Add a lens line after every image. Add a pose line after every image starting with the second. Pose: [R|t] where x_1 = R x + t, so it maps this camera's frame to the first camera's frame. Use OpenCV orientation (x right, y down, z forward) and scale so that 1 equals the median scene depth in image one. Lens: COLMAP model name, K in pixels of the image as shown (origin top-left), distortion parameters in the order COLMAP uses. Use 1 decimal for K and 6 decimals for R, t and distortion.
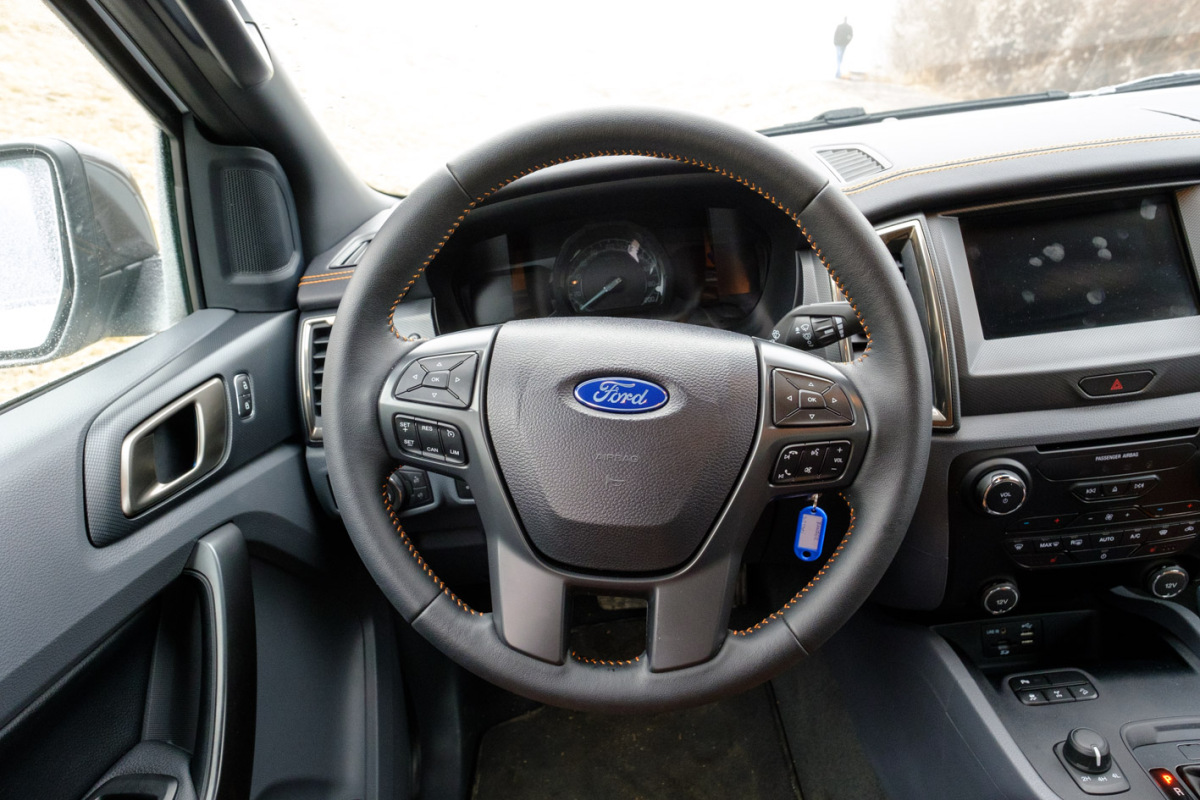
lens RADIAL K [[748.1, 0, 602.2], [0, 748.1, 401.5], [0, 0, 1]] dist [-0.004994, 0.002727]
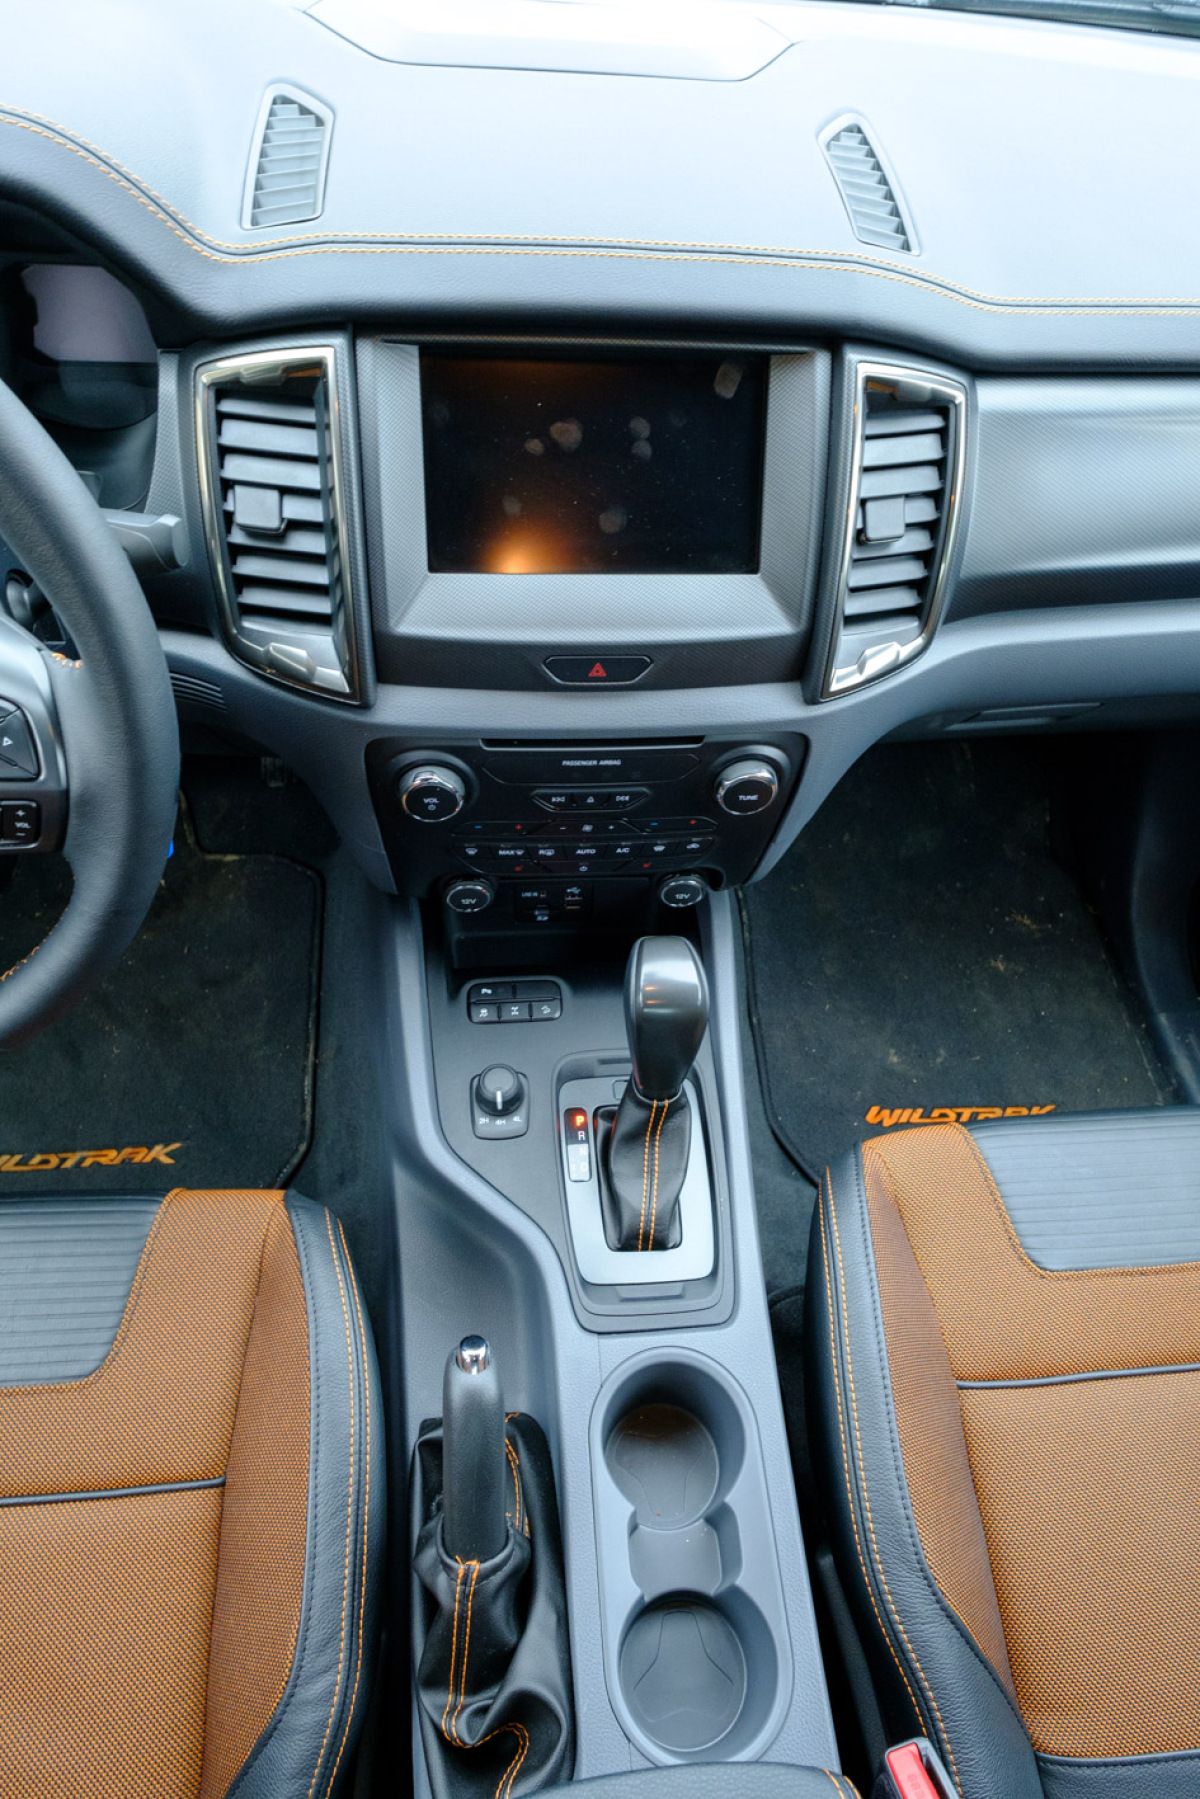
lens RADIAL K [[1118.7, 0, 606.8], [0, 1118.7, 903.8], [0, 0, 1]] dist [-0.006054, 0.003312]
pose [[0.975720, 0.046598, 0.214006, 0.457411], [-0.146440, 0.865386, 0.479232, -0.311275], [-0.162867, -0.498935, 0.851198, 0.013540]]
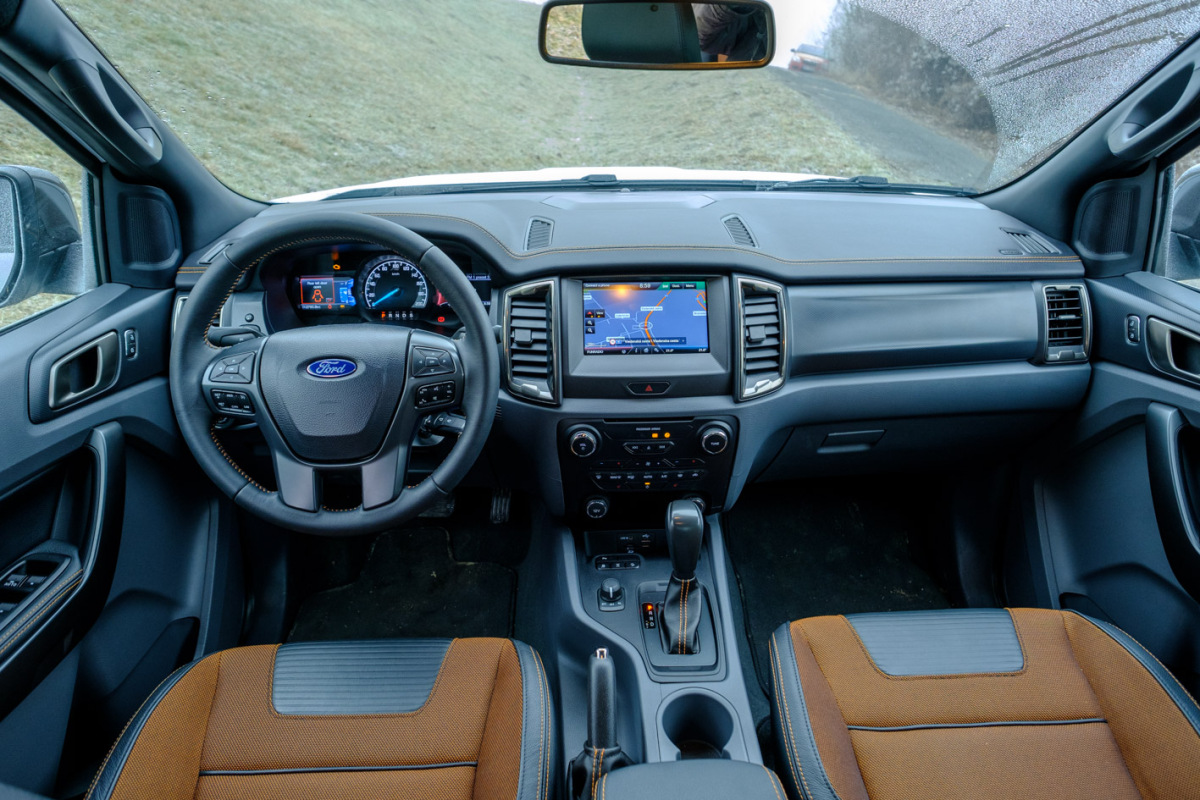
lens RADIAL K [[746.2, 0, 608.1], [0, 746.2, 393.4], [0, 0, 1]] dist [-0.006054, 0.003312]
pose [[0.991386, 0.093761, 0.091448, 0.407683], [-0.097839, 0.994350, 0.041177, -0.068908], [-0.087071, -0.049769, 0.994958, -0.697178]]
